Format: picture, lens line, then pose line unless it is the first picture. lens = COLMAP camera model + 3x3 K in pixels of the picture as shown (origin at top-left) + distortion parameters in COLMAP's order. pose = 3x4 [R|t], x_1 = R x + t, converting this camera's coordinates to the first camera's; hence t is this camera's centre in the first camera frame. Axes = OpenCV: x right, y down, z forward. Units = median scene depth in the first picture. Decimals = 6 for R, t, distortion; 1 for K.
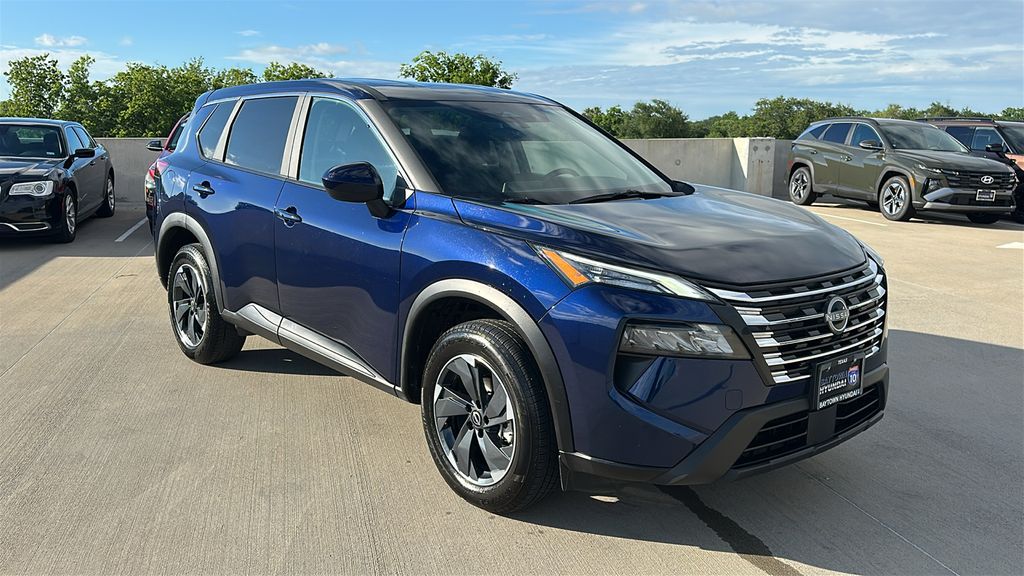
lens RADIAL K [[882.4, 0, 498.2], [0, 882.4, 300.3], [0, 0, 1]] dist [0.091740, -0.158129]
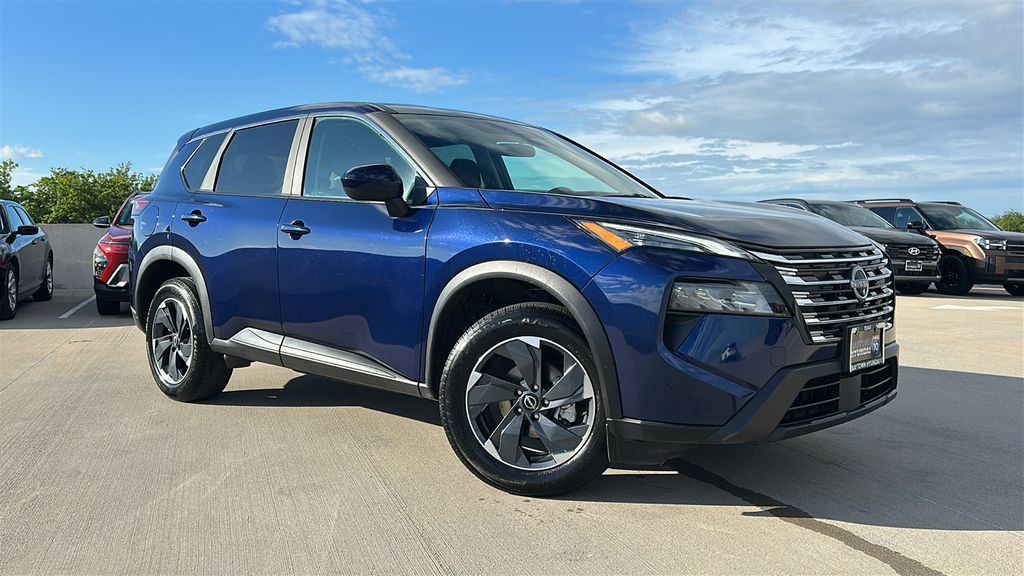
lens RADIAL K [[882.4, 0, 518.5], [0, 882.4, 298.7], [0, 0, 1]] dist [0.091740, -0.158129]
pose [[0.994728, -0.016938, 0.101139, -0.084689], [0.029181, 0.992245, -0.120824, 0.102661], [-0.098308, 0.123138, 0.987508, 0.008272]]
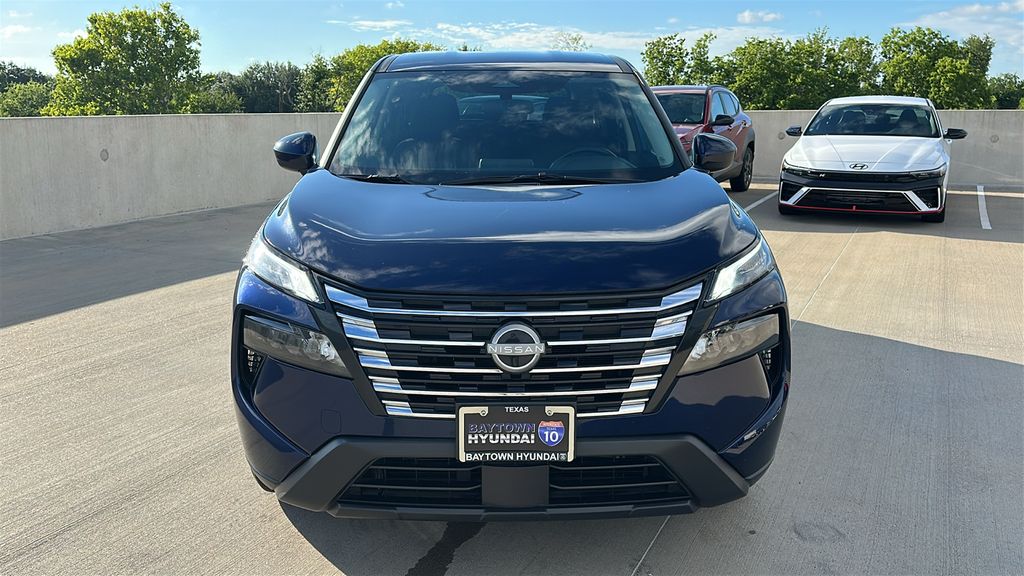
lens RADIAL K [[882.4, 0, 505.9], [0, 882.4, 289.4], [0, 0, 1]] dist [0.091740, -0.158129]
pose [[0.769193, 0.128182, -0.626028, 0.581095], [-0.116278, 0.991395, 0.060124, -0.053948], [0.628348, 0.026546, 0.777479, 0.279173]]
